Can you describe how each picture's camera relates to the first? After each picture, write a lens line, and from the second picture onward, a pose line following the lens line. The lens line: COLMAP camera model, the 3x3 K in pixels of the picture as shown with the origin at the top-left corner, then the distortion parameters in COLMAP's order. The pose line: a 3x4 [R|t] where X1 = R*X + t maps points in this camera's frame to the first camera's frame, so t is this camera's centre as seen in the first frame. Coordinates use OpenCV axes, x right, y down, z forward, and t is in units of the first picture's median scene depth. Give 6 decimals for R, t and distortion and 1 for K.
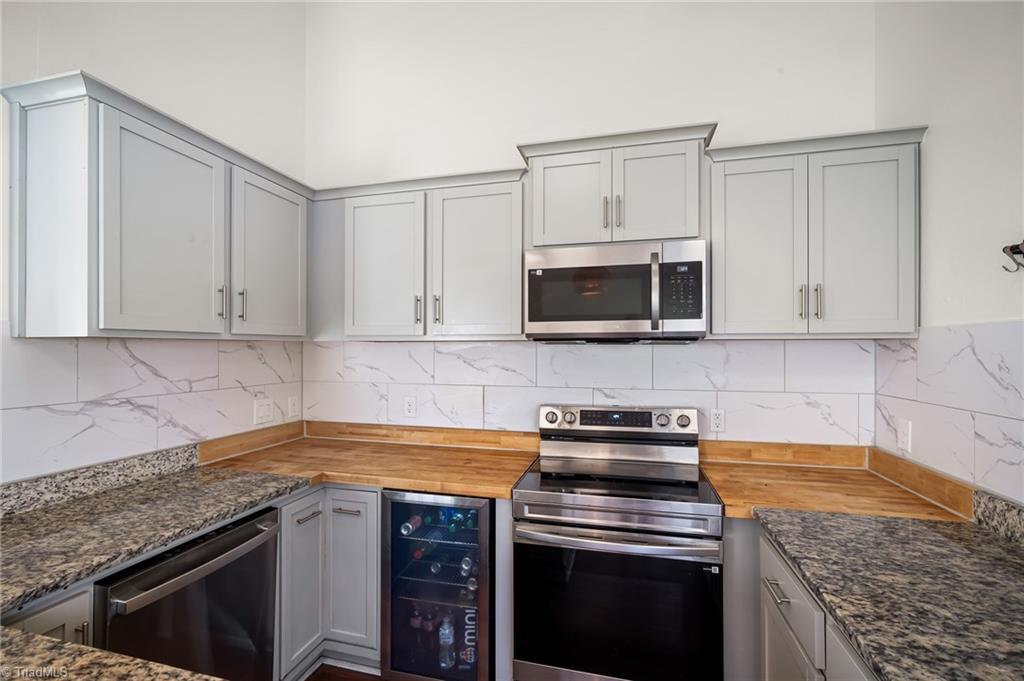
lens RADIAL K [[450.4, 0, 506.3], [0, 450.4, 347.1], [0, 0, 1]] dist [-0.013606, 0.004271]
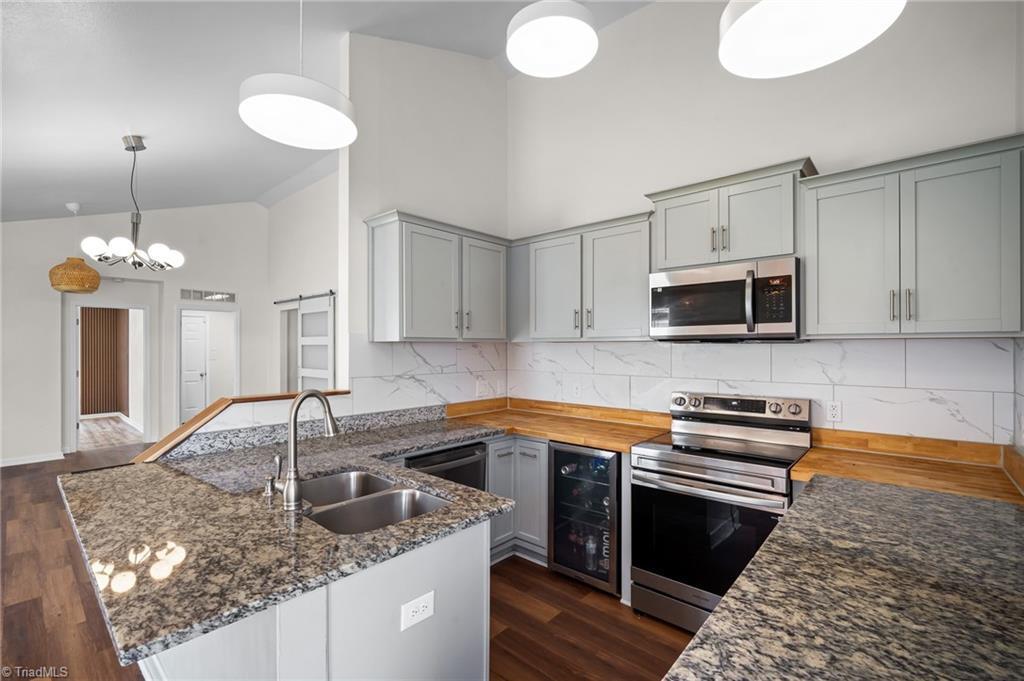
lens RADIAL K [[450.4, 0, 504.3], [0, 450.4, 346.4], [0, 0, 1]] dist [-0.013606, 0.004271]
pose [[0.890184, -0.001647, -0.455599, 0.291331], [0.002848, 0.999994, 0.001950, -0.003069], [0.455593, -0.003033, 0.890183, -0.424681]]
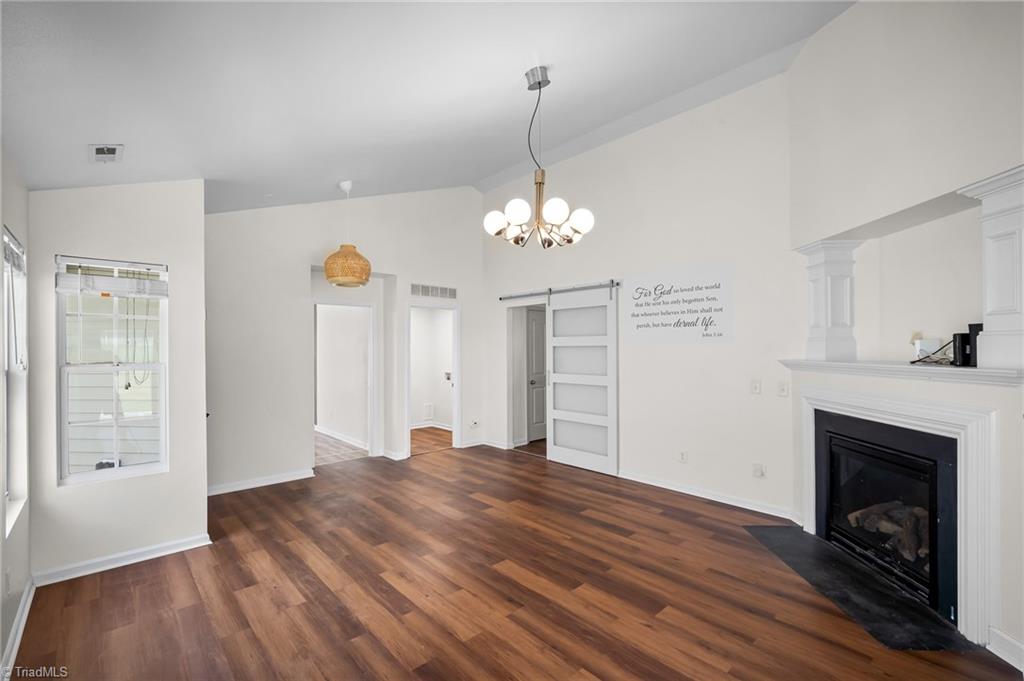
lens RADIAL K [[450.4, 0, 505.8], [0, 450.4, 350.9], [0, 0, 1]] dist [-0.013606, 0.004271]
pose [[0.840474, -0.001897, -0.541849, -1.417554], [0.008027, 0.999928, 0.008951, -0.009055], [0.541793, -0.011873, 0.840428, -0.747562]]
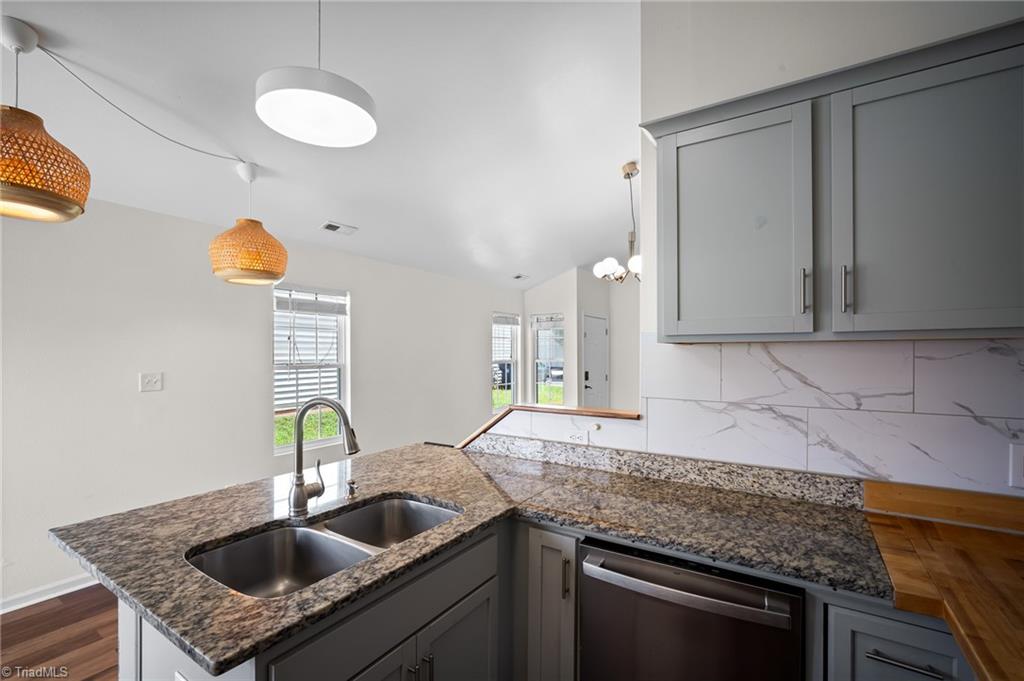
lens RADIAL K [[450.4, 0, 506.0], [0, 450.4, 349.9], [0, 0, 1]] dist [-0.013606, 0.004271]
pose [[-0.314030, -0.008805, -0.949372, 0.234065], [0.003548, 0.999939, -0.010448, 0.004202], [0.949407, -0.006649, -0.313979, 0.747702]]
